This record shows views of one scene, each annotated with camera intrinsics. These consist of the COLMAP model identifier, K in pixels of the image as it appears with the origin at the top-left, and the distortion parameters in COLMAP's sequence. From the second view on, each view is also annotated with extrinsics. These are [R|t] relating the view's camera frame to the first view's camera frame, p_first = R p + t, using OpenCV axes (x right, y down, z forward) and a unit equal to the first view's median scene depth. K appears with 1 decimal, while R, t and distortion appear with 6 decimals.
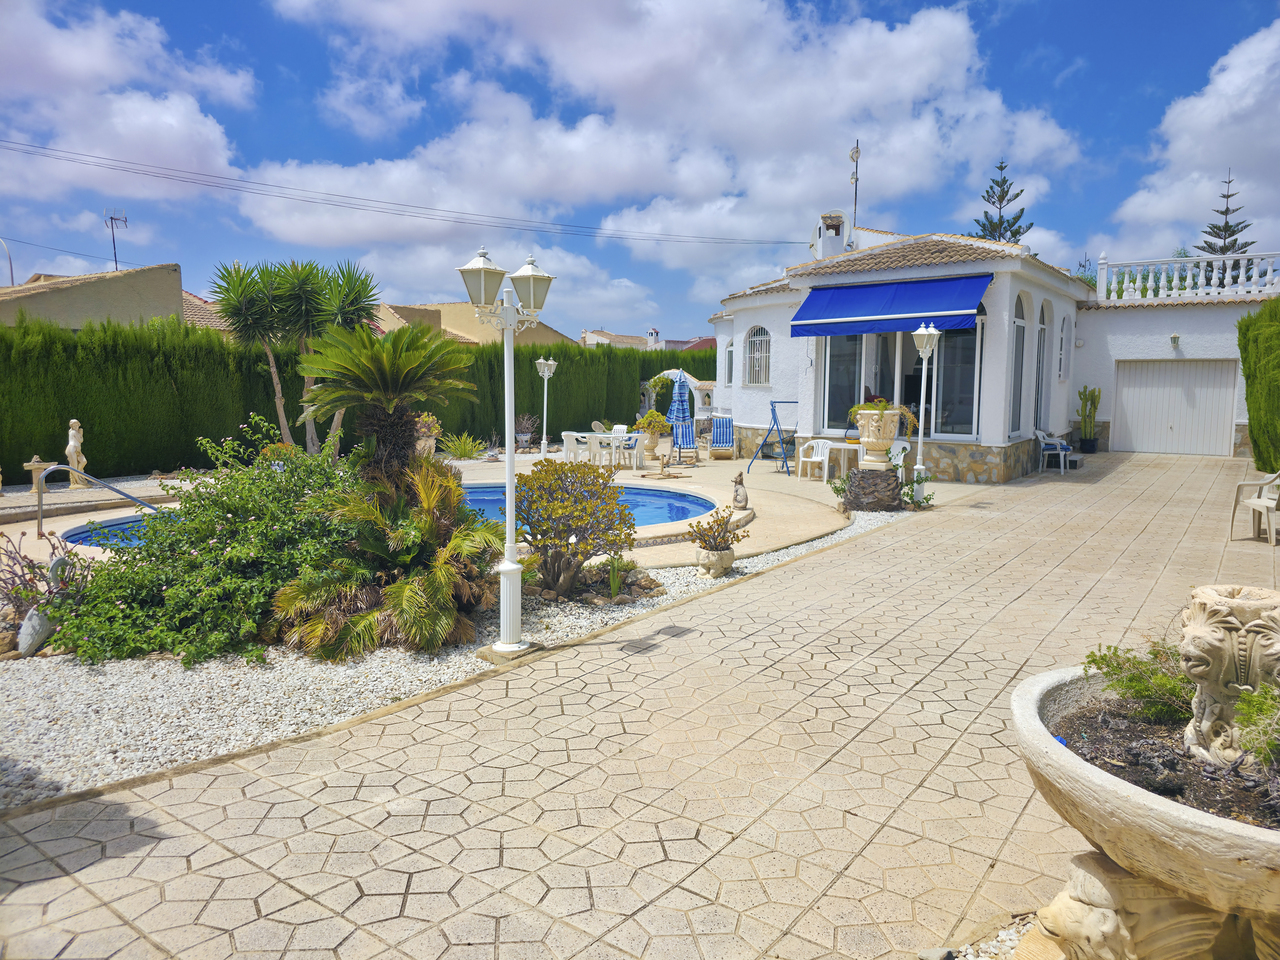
lens RADIAL K [[844.9, 0, 644.7], [0, 844.9, 480.3], [0, 0, 1]] dist [-0.012726, -0.006512]
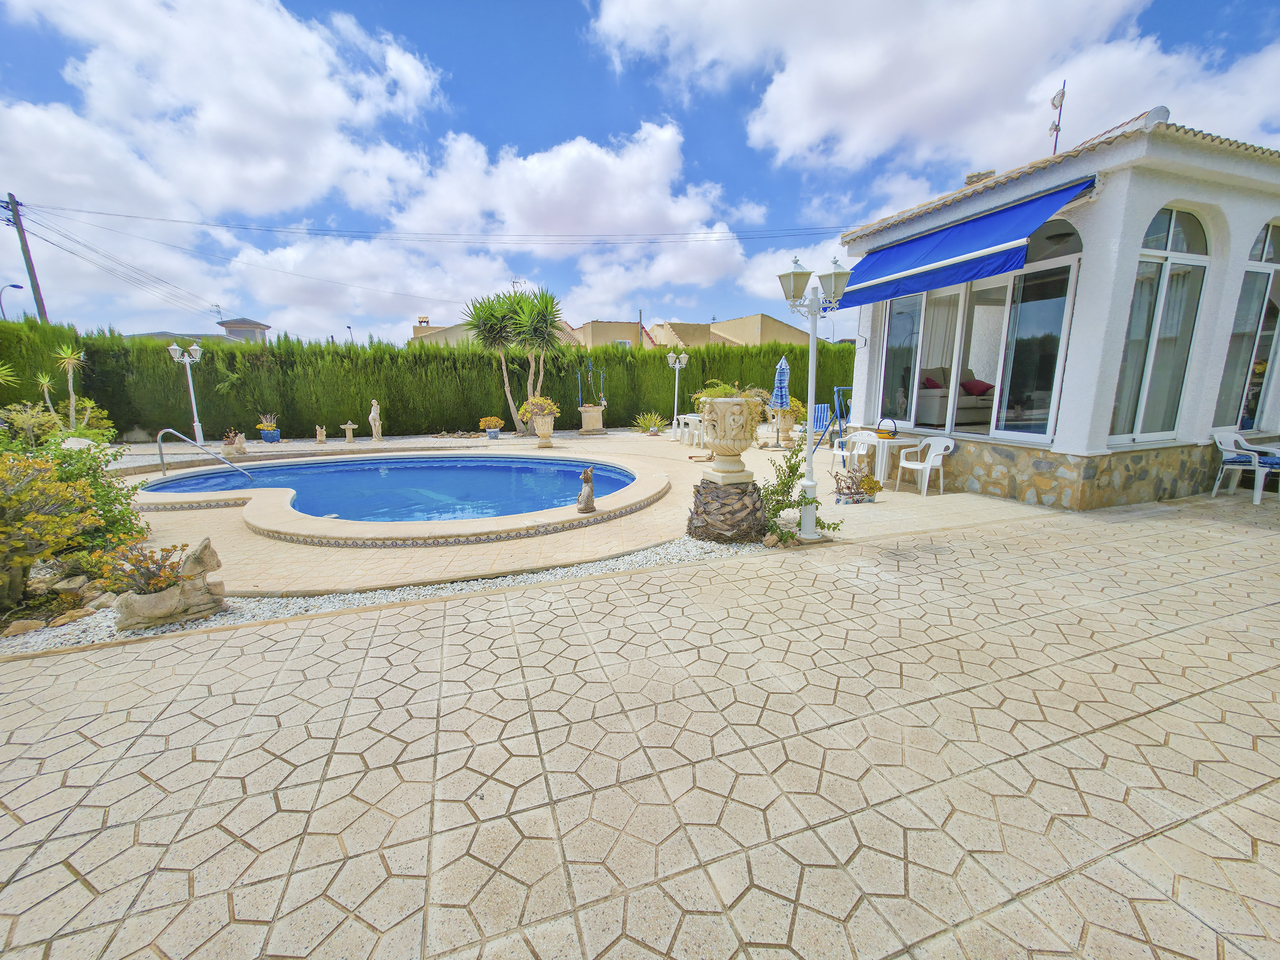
lens RADIAL K [[510.5, 0, 640.7], [0, 510.5, 477.6], [0, 0, 1]] dist [0.000077, -0.000722]
pose [[0.824447, 0.094058, -0.558068, 0.317807], [-0.052067, 0.994516, 0.090698, -0.035708], [0.563539, -0.045719, 0.824824, 0.422707]]
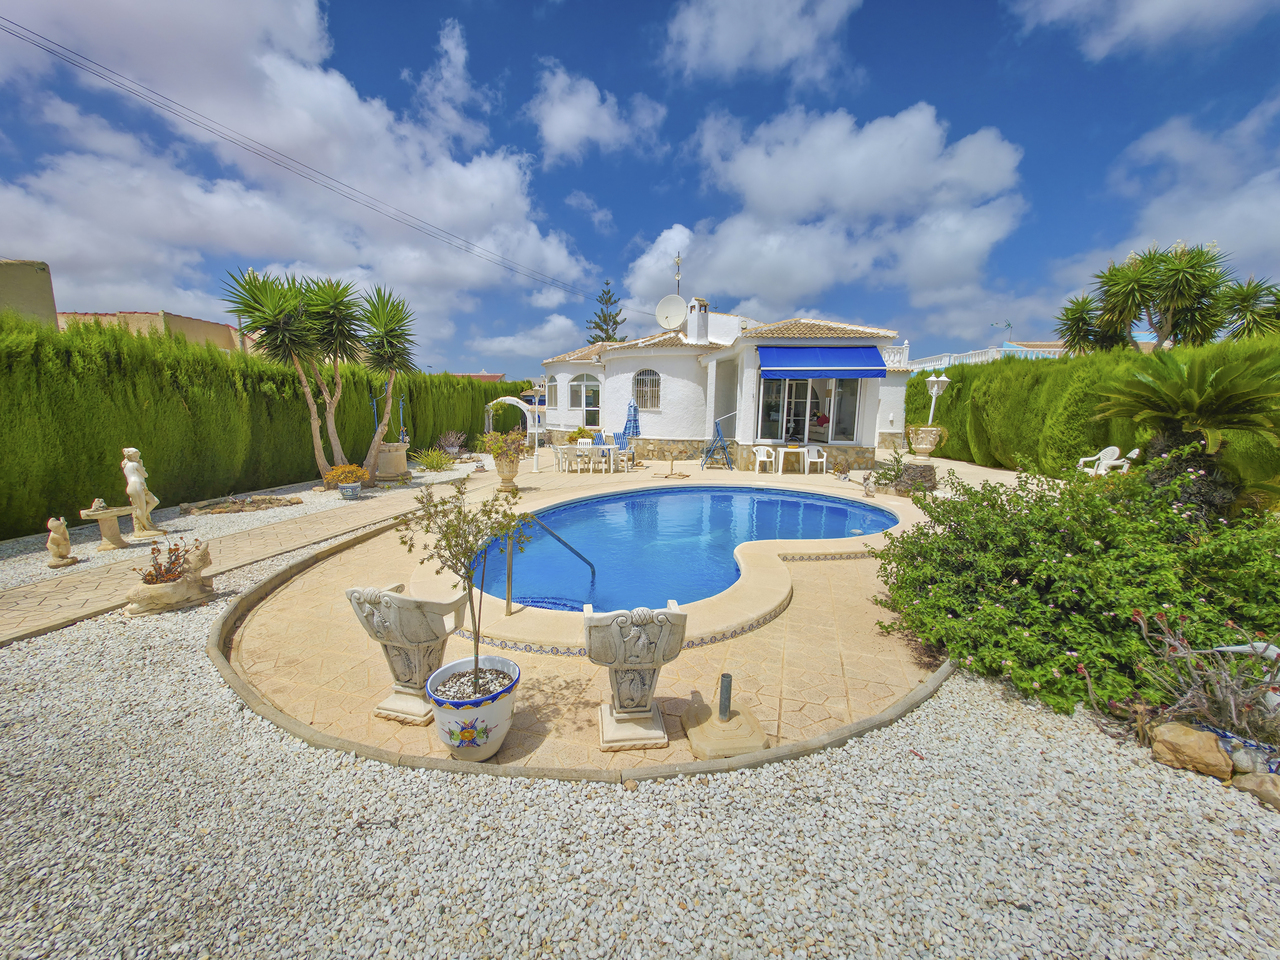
lens RADIAL K [[528.5, 0, 641.6], [0, 528.5, 503.4], [0, 0, 1]] dist [-0.004837, -0.001691]
pose [[0.824963, -0.089236, 0.558098, -0.531207], [0.050572, 0.995151, 0.084364, -0.036709], [-0.562920, -0.041374, 0.825475, 0.310617]]
